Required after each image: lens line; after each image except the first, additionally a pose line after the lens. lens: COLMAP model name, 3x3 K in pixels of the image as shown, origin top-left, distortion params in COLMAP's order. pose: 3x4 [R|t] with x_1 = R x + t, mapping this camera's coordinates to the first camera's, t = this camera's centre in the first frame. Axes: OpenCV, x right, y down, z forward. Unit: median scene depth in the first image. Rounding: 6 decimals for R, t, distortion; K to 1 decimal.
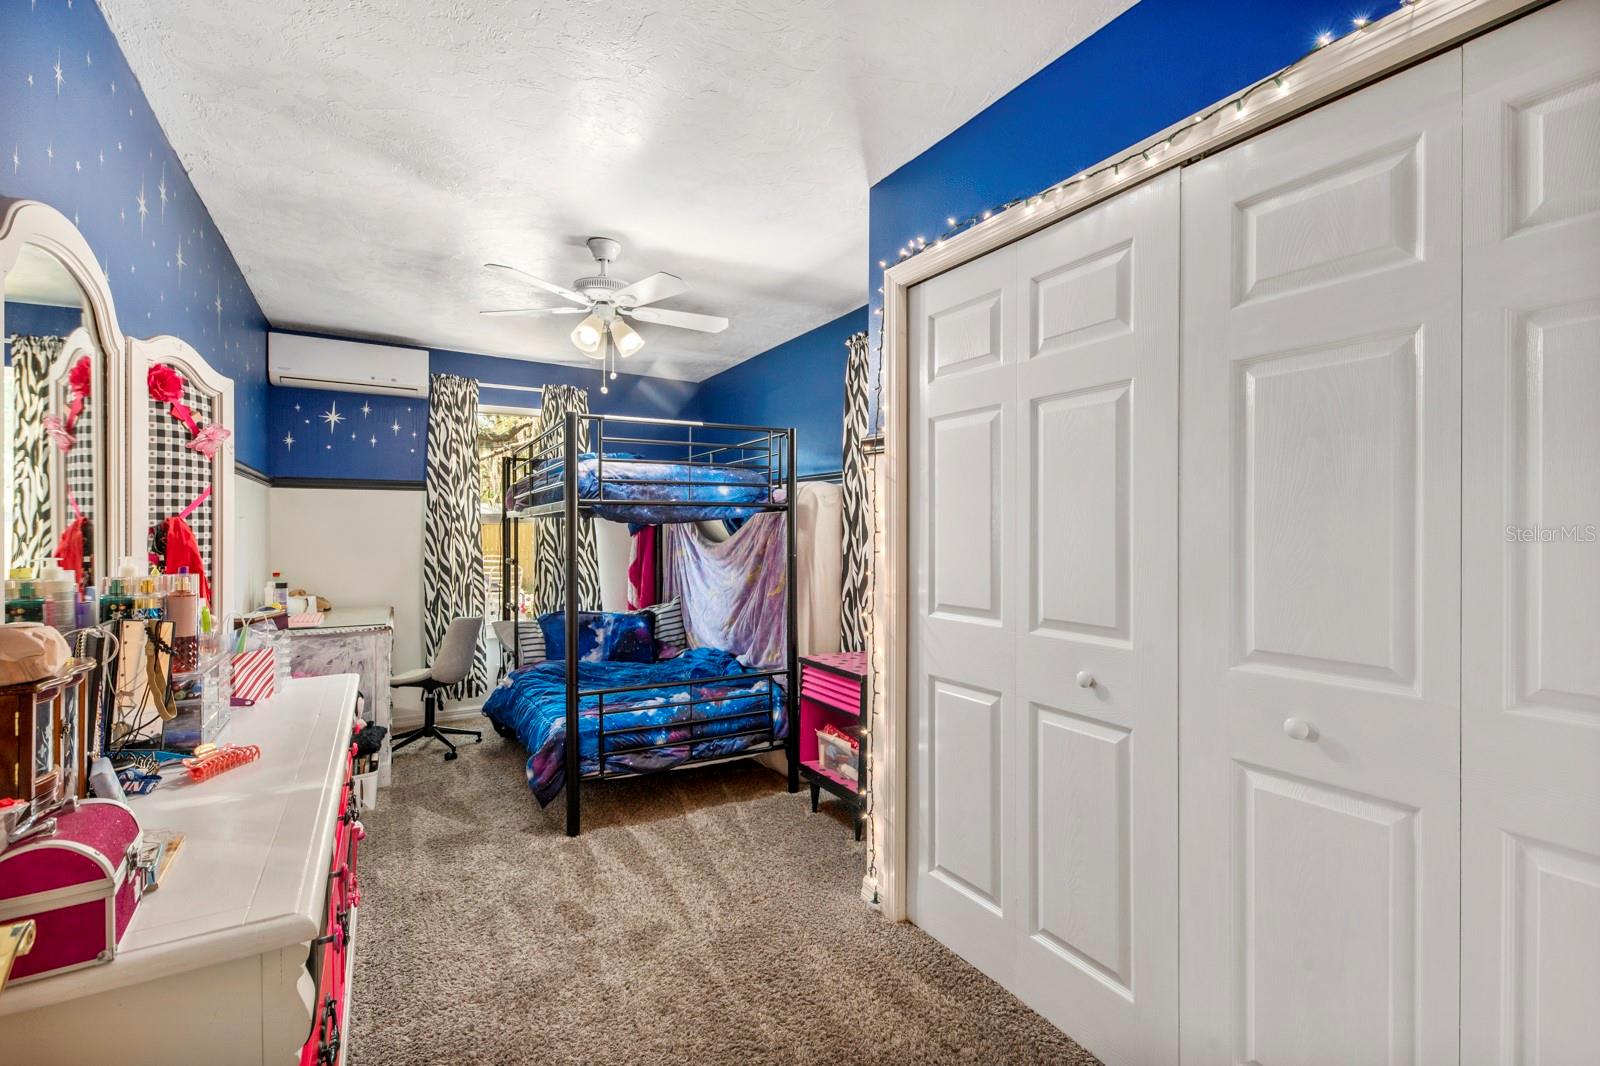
lens RADIAL K [[723.2, 0, 806.3], [0, 723.2, 534.3], [0, 0, 1]] dist [-0.000387, 0.000205]
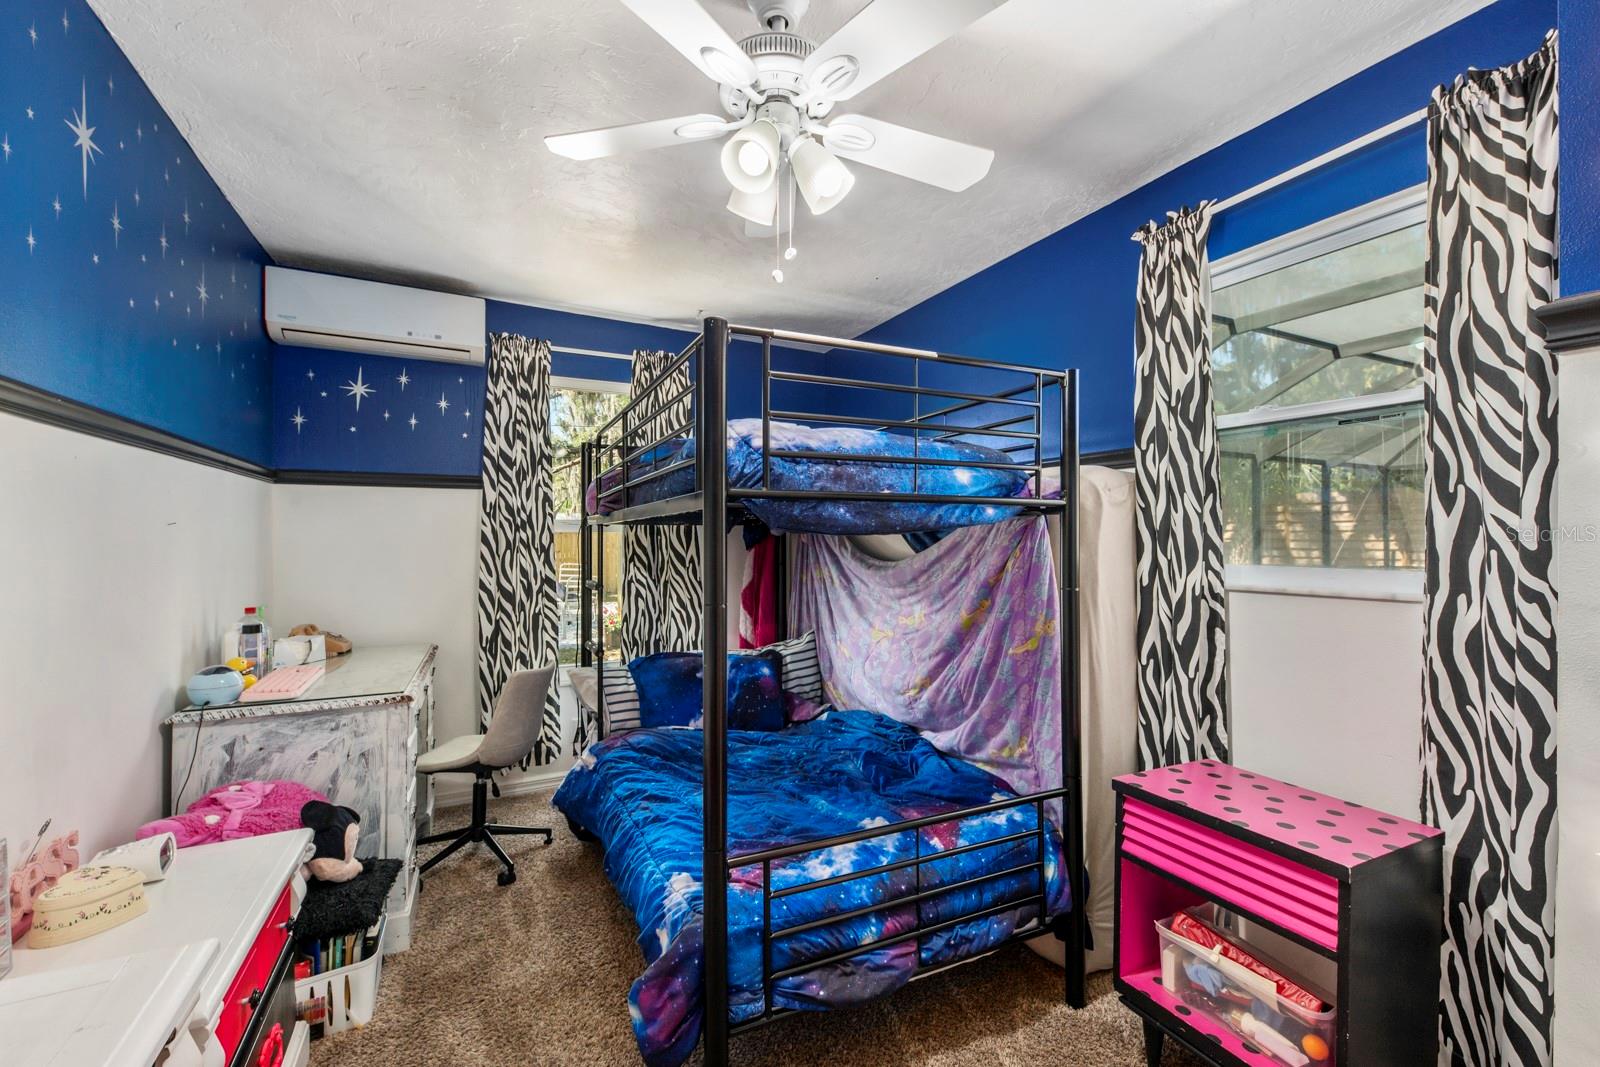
lens RADIAL K [[665.1, 0, 803.2], [0, 665.1, 538.1], [0, 0, 1]] dist [-0.000365, -0.000965]
pose [[0.997381, 0.000900, -0.072327, -0.182060], [-0.001269, 0.999986, -0.005058, -0.008171], [0.072321, 0.005137, 0.997368, 0.425324]]
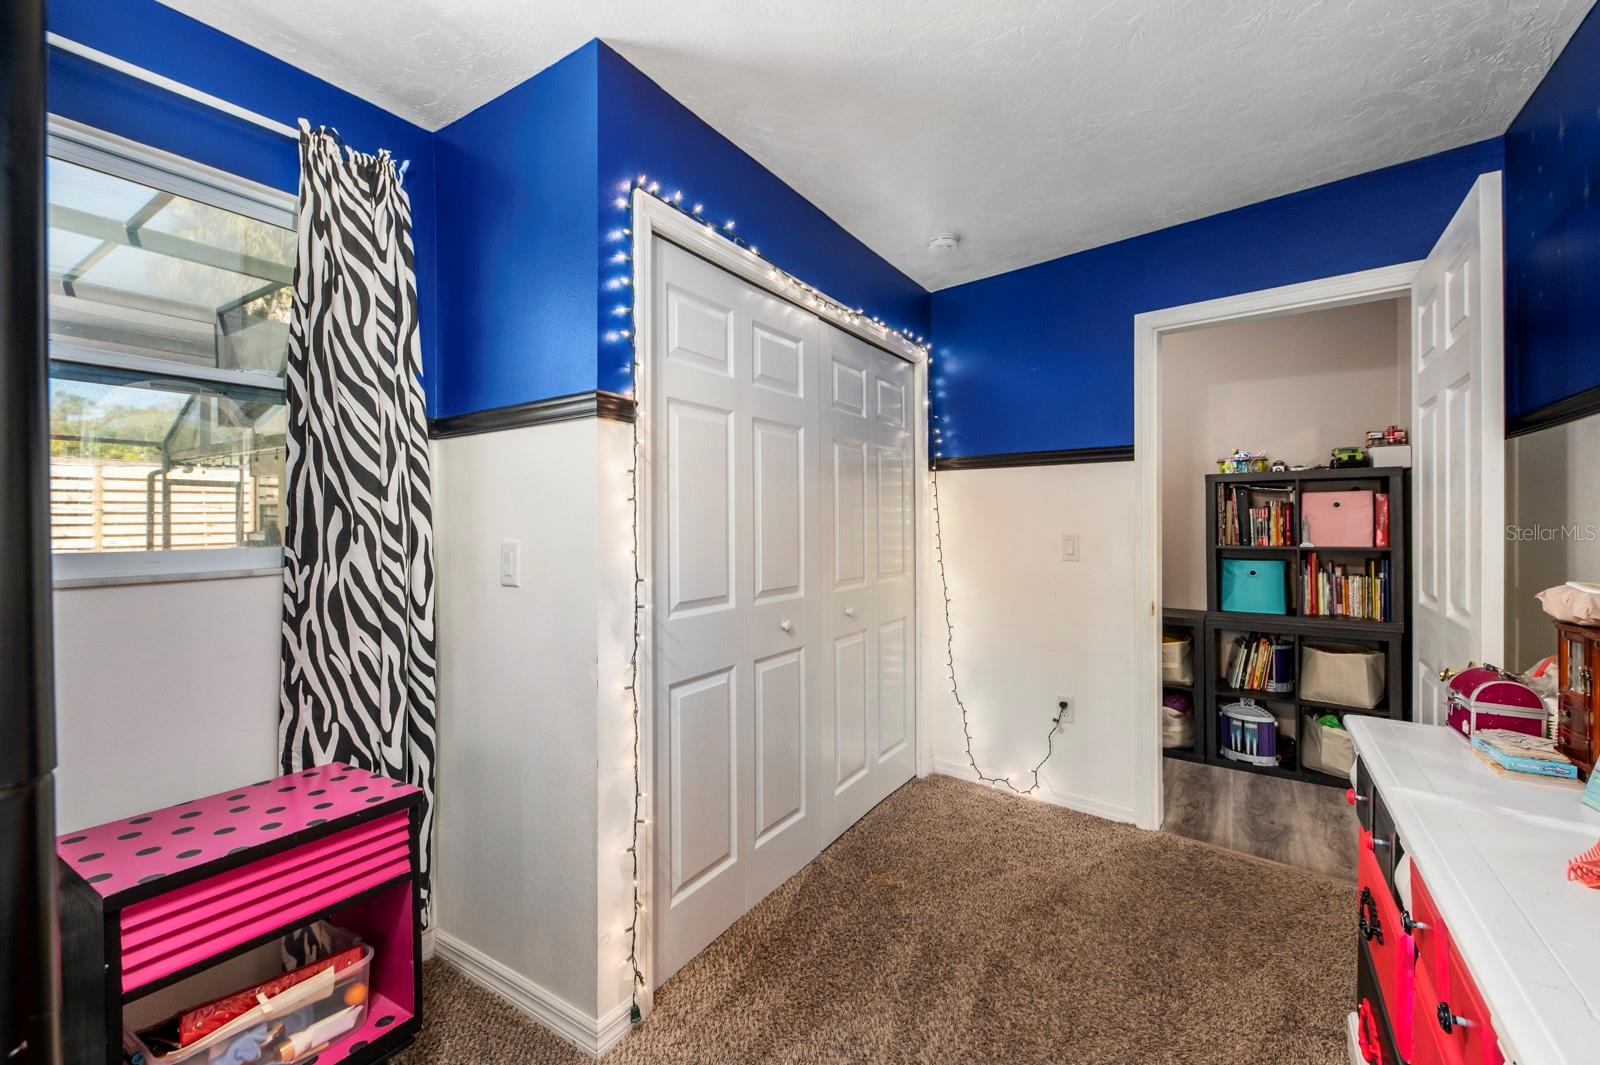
lens RADIAL K [[665.1, 0, 810.5], [0, 665.1, 524.0], [0, 0, 1]] dist [-0.000365, -0.000965]
pose [[-0.461477, -0.004015, 0.887143, -0.385831], [0.006743, 0.999945, 0.008033, -0.006295], [-0.887127, 0.009688, -0.461424, 0.741388]]
